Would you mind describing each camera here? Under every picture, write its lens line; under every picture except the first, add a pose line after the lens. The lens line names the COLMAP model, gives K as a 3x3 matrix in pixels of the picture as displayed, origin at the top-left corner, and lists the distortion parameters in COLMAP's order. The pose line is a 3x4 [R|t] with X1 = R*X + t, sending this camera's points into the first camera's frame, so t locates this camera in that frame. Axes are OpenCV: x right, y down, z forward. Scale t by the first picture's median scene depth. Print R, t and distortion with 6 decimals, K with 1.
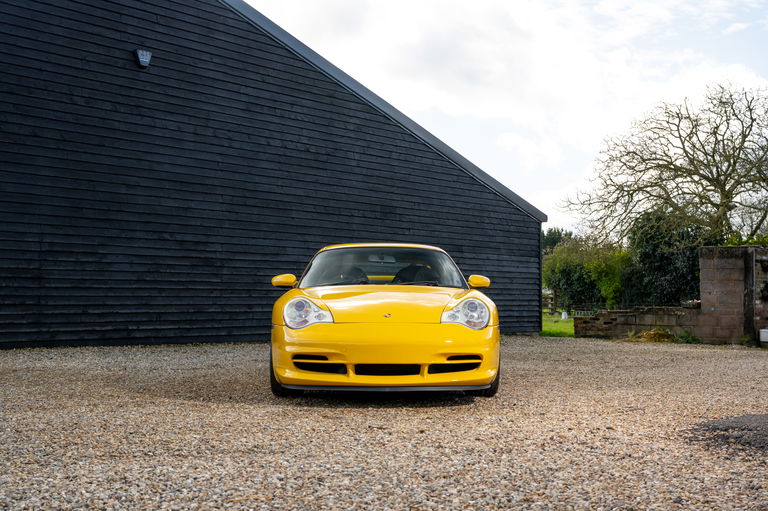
lens RADIAL K [[953.4, 0, 384.0], [0, 953.4, 255.5], [0, 0, 1]] dist [0.002974, 0.003906]
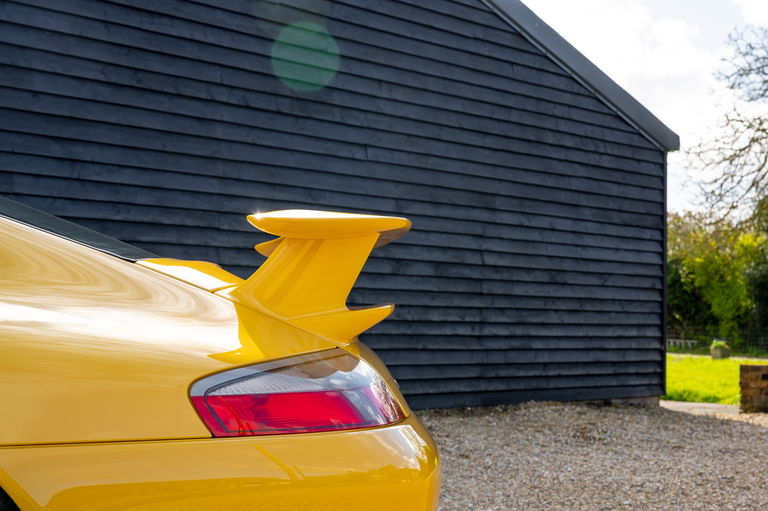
lens RADIAL K [[1409.1, 0, 383.2], [0, 1409.1, 279.9], [0, 0, 1]] dist [0.032638, -0.144520]
pose [[0.999635, 0.012694, 0.023841, 0.017691], [-0.013207, 0.999682, 0.021488, 0.013373], [-0.023560, -0.021795, 0.999485, 0.353249]]
